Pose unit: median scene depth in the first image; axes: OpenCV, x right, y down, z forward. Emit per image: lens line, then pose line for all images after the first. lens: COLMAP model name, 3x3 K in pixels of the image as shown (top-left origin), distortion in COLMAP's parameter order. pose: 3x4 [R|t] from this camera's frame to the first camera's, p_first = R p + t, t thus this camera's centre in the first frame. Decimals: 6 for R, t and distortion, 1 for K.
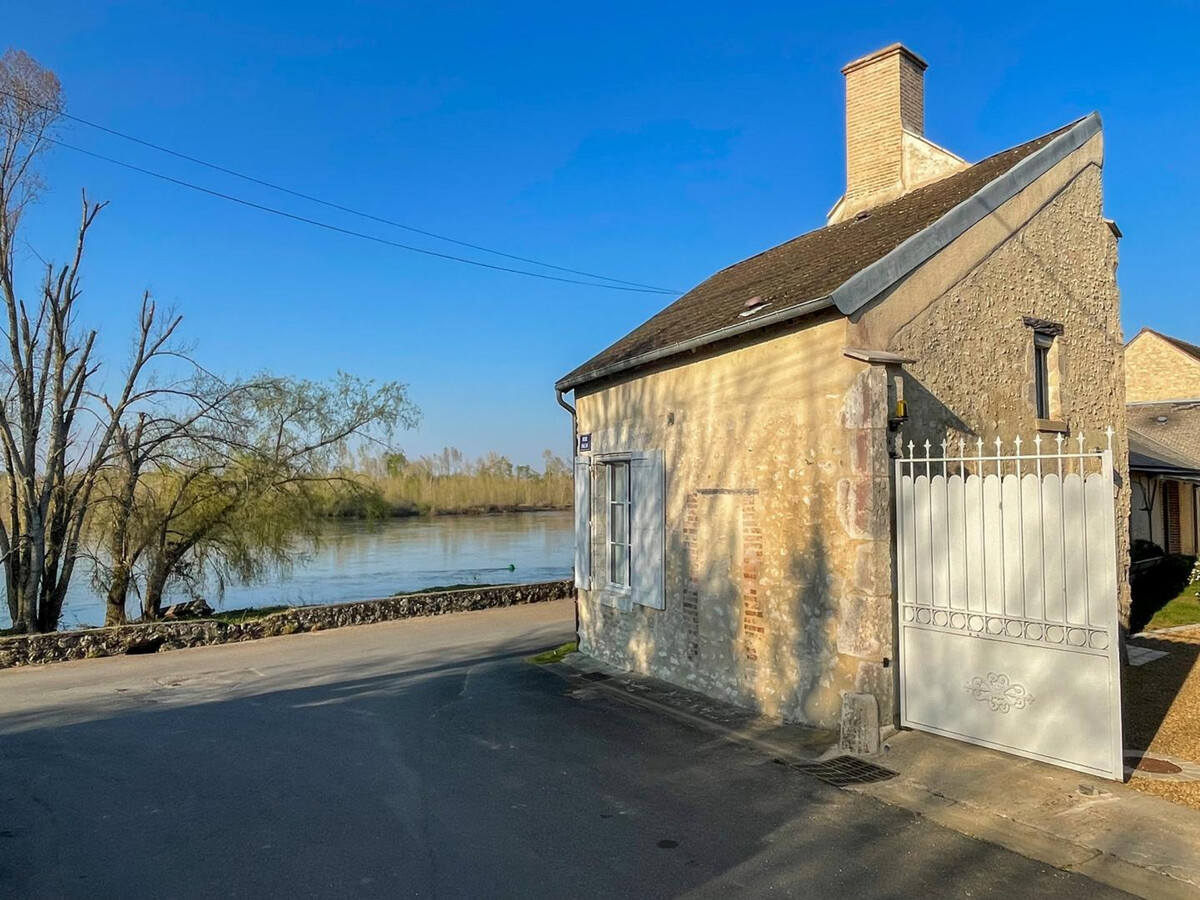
lens RADIAL K [[947.0, 0, 586.8], [0, 947.0, 448.1], [0, 0, 1]] dist [-0.012324, 0.001565]
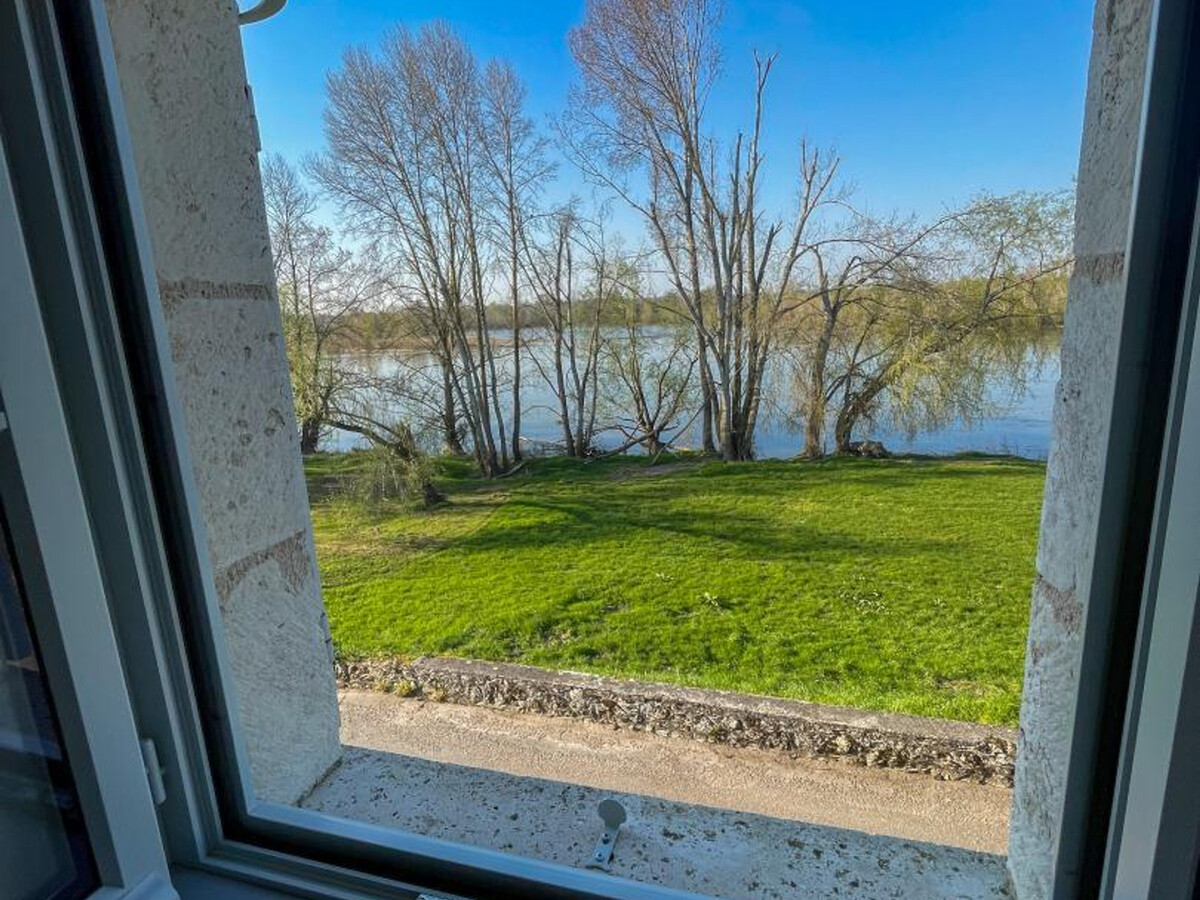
lens RADIAL K [[645.4, 0, 595.2], [0, 645.4, 451.5], [0, 0, 1]] dist [-0.016959, -0.000469]
pose [[0.479149, 0.167405, -0.861621, 0.120788], [0.101240, 0.964551, 0.243703, -0.071161], [0.871875, -0.204000, 0.445216, 0.835061]]
